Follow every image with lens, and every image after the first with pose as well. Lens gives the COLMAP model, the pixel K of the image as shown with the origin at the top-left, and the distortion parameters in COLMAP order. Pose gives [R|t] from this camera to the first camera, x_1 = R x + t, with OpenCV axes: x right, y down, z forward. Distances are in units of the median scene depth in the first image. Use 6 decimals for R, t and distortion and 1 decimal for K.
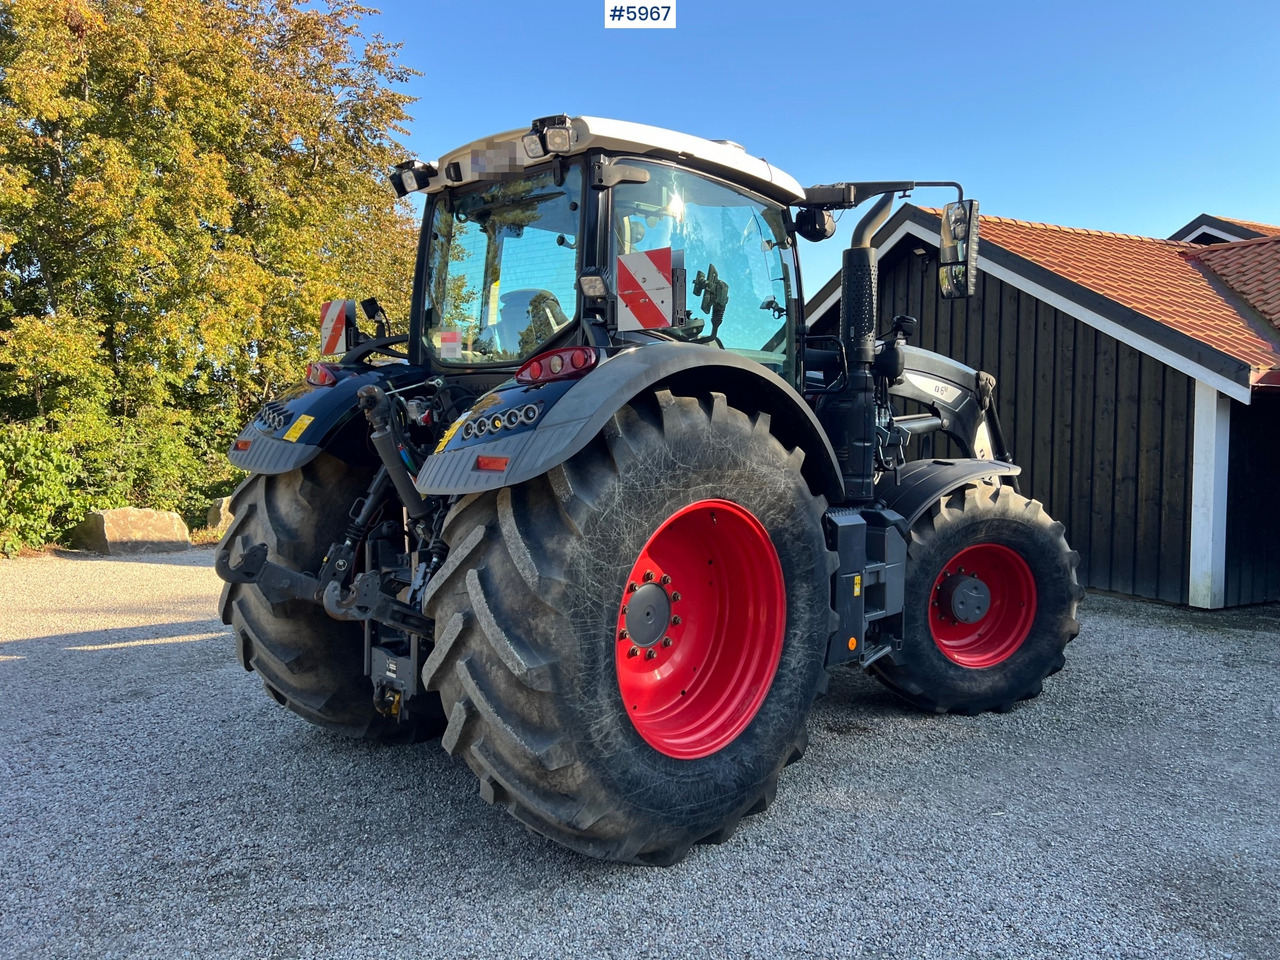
lens RADIAL K [[958.8, 0, 646.9], [0, 958.8, 459.9], [0, 0, 1]] dist [0.062533, -0.063525]
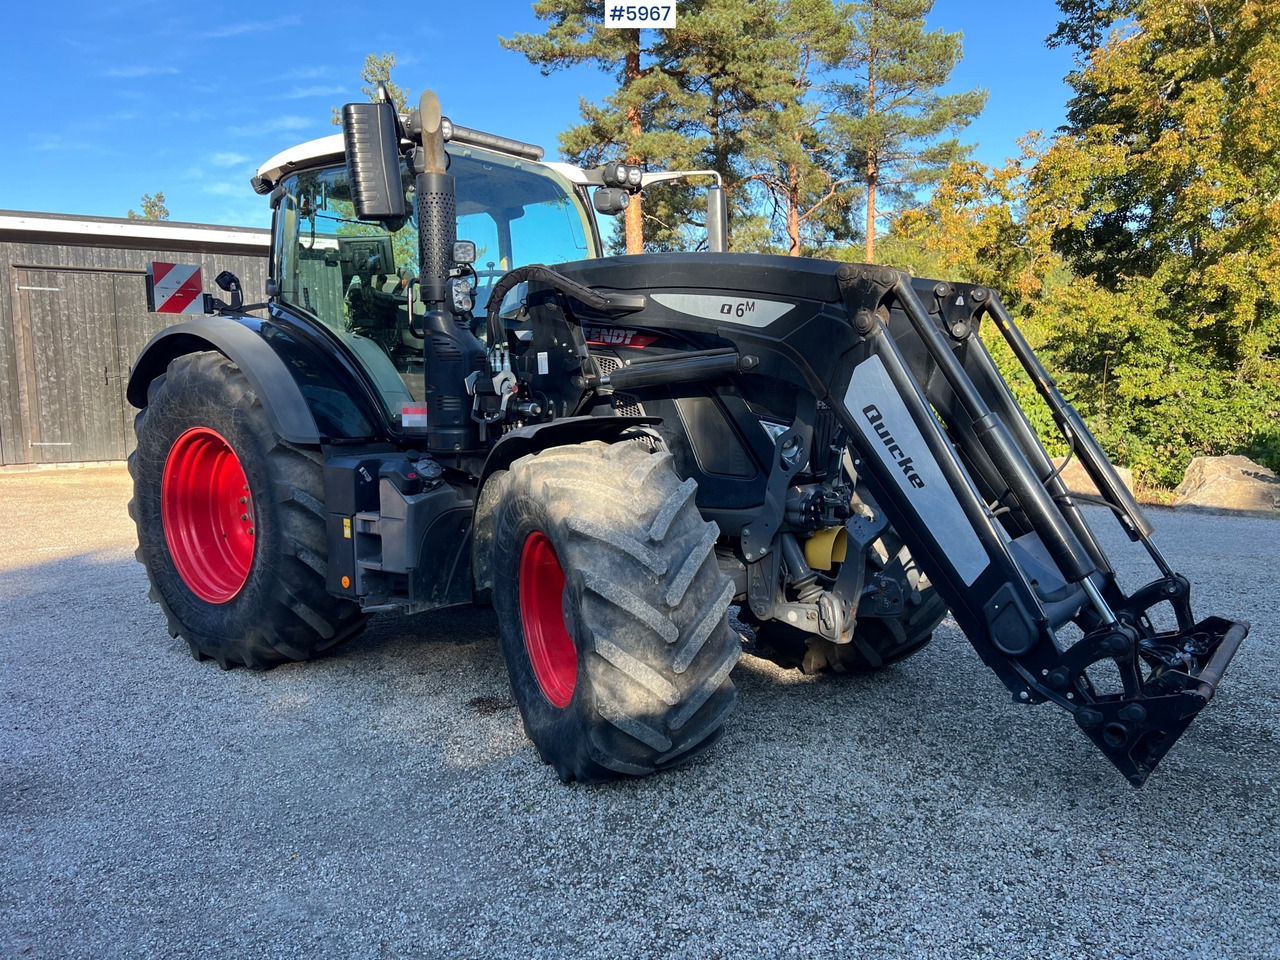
lens RADIAL K [[958.8, 0, 645.2], [0, 958.8, 477.0], [0, 0, 1]] dist [0.062533, -0.063525]
pose [[0.123886, 0.087549, -0.988427, 1.269786], [-0.027471, 0.996021, 0.084778, -0.020147], [0.991916, 0.016650, 0.125798, 1.180724]]
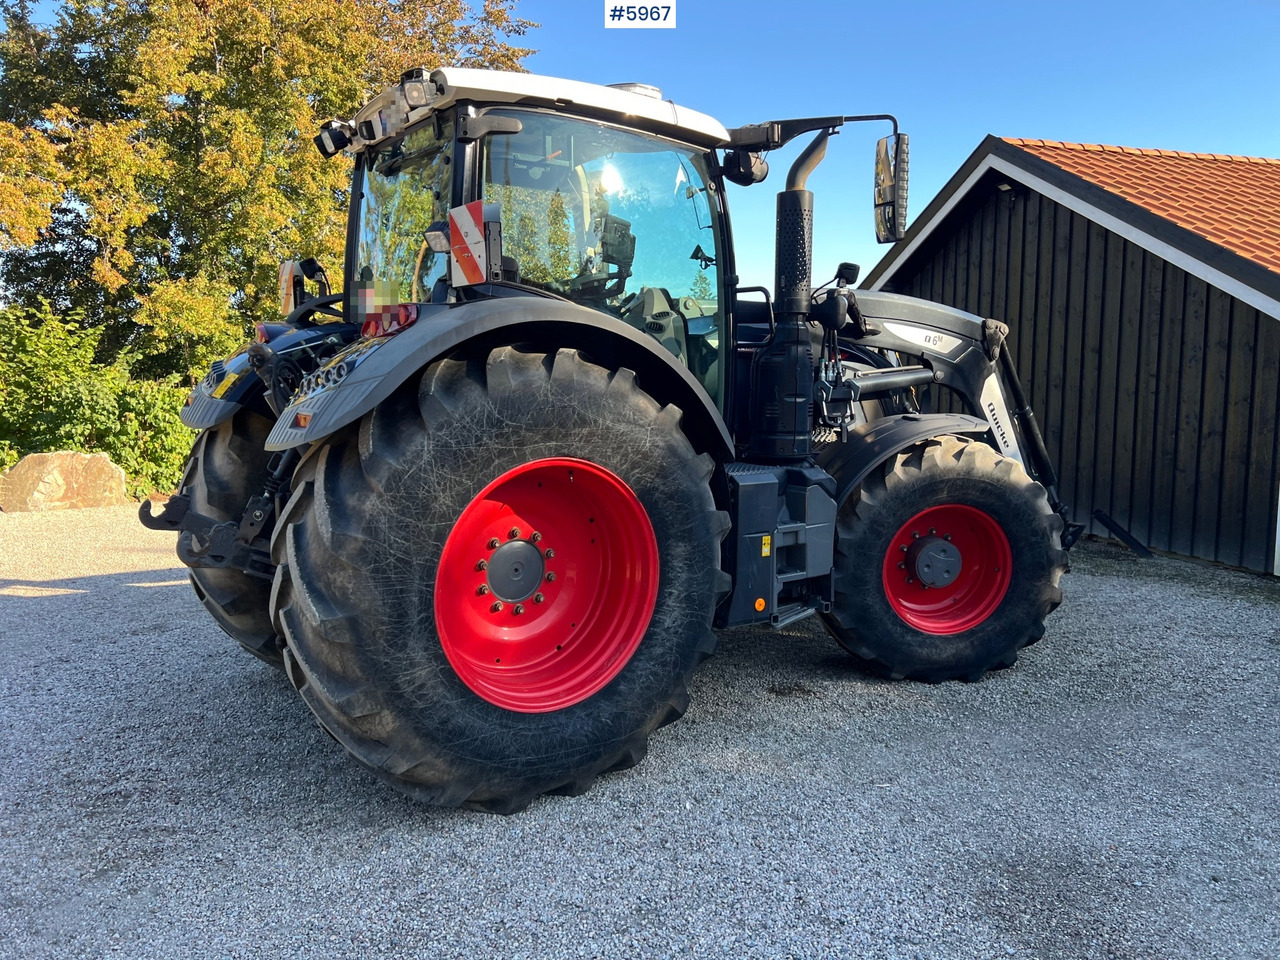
lens RADIAL K [[958.8, 0, 646.3], [0, 958.8, 472.1], [0, 0, 1]] dist [0.062533, -0.063525]
pose [[0.985067, 0.010124, -0.171871, 0.263261], [0.000691, 0.998029, 0.062750, -0.004681], [0.172168, -0.061931, 0.983119, 0.032180]]
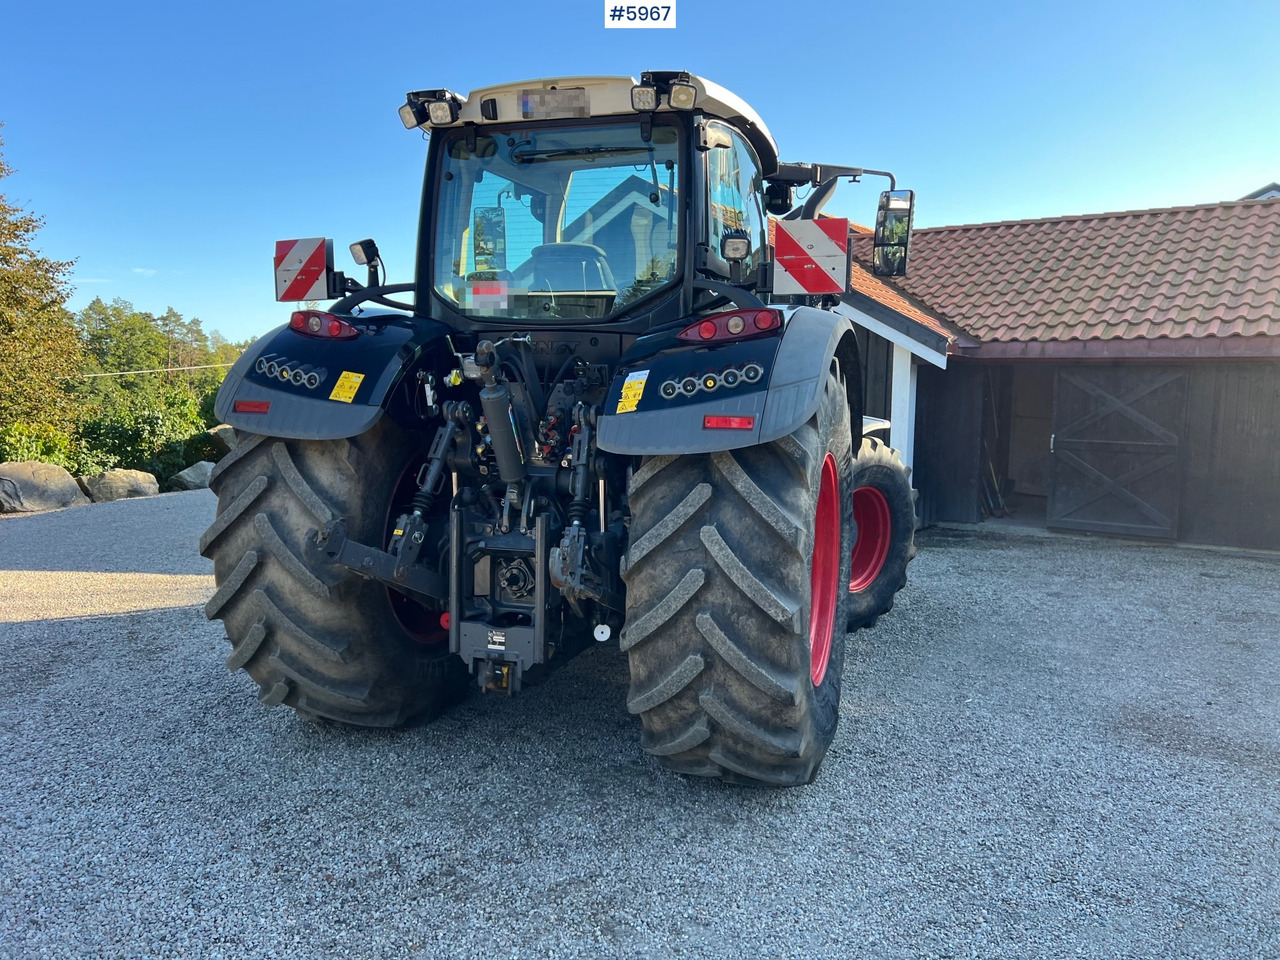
lens RADIAL K [[958.8, 0, 647.3], [0, 958.8, 478.1], [0, 0, 1]] dist [0.062533, -0.063525]
pose [[0.895016, -0.040986, 0.444146, -0.486739], [0.014228, 0.997886, 0.063413, -0.001759], [-0.445806, -0.050436, 0.893707, 0.085473]]
